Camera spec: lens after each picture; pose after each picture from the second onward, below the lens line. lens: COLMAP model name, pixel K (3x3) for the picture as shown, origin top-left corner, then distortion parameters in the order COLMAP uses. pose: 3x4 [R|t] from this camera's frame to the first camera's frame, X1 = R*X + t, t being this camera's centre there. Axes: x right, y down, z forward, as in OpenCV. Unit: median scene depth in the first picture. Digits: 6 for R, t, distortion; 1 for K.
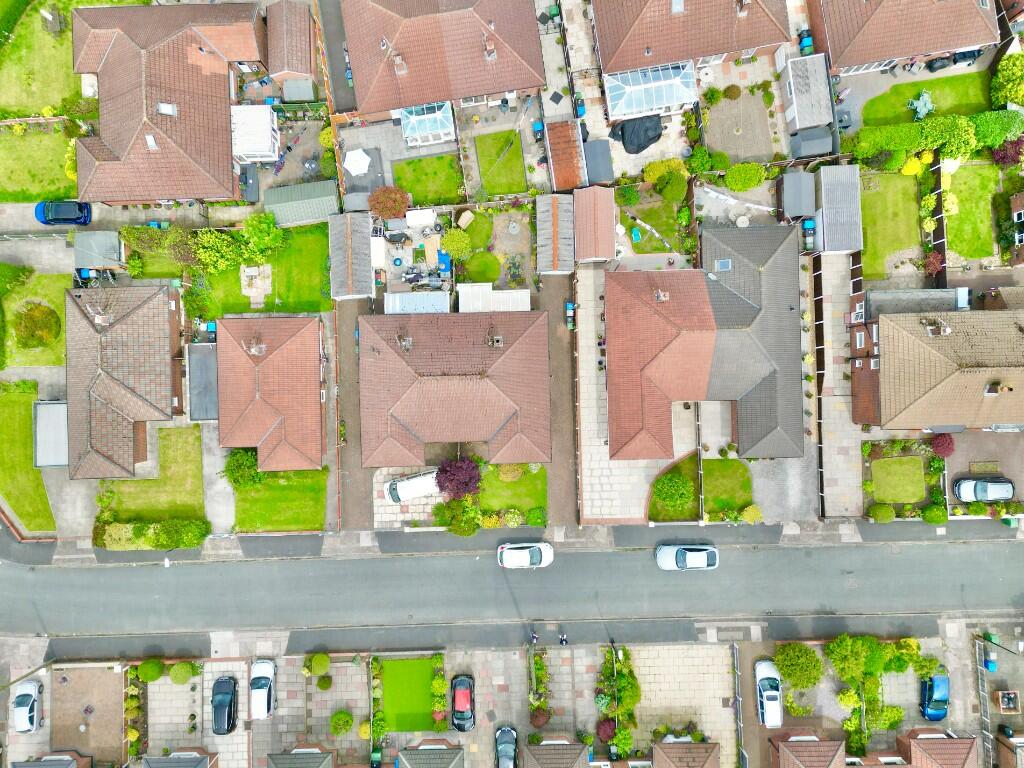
lens RADIAL K [[718.2, 0, 512.4], [0, 718.2, 380.1], [0, 0, 1]] dist [-0.002493, -0.005626]
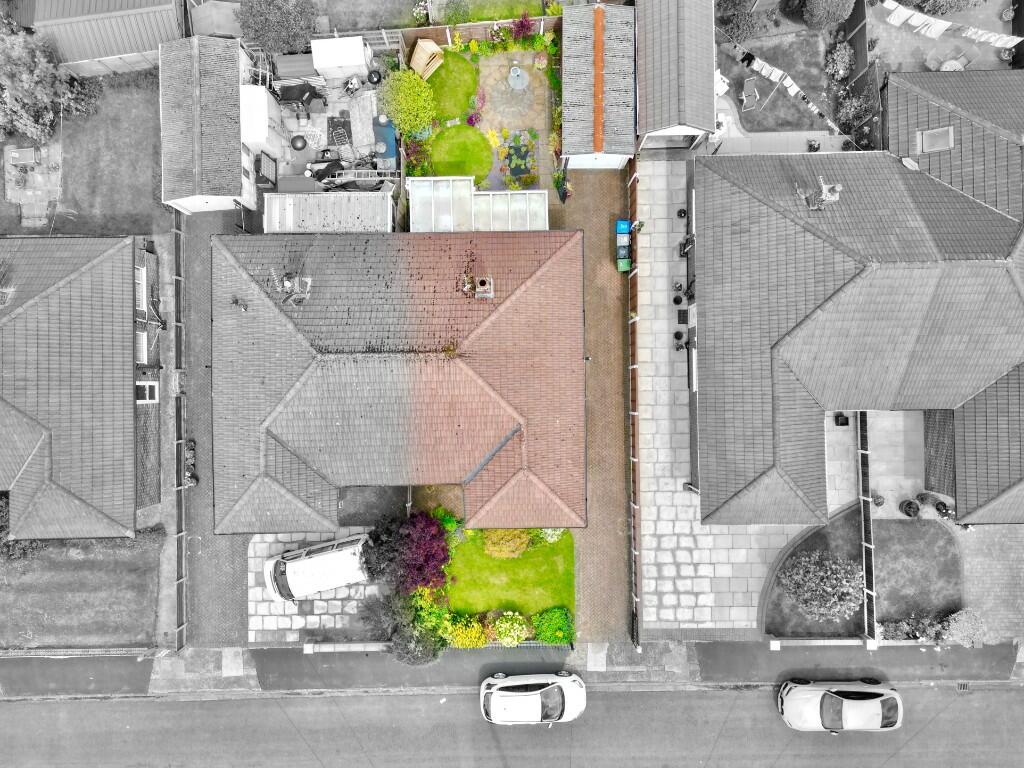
lens RADIAL K [[718.2, 0, 511.5], [0, 718.2, 387.0], [0, 0, 1]] dist [-0.002493, -0.005626]
pose [[0.999940, 0.010999, -0.000037, -0.000146], [-0.010999, 0.999919, 0.006374, 0.011741], [0.000107, -0.006373, 0.999980, 0.472426]]
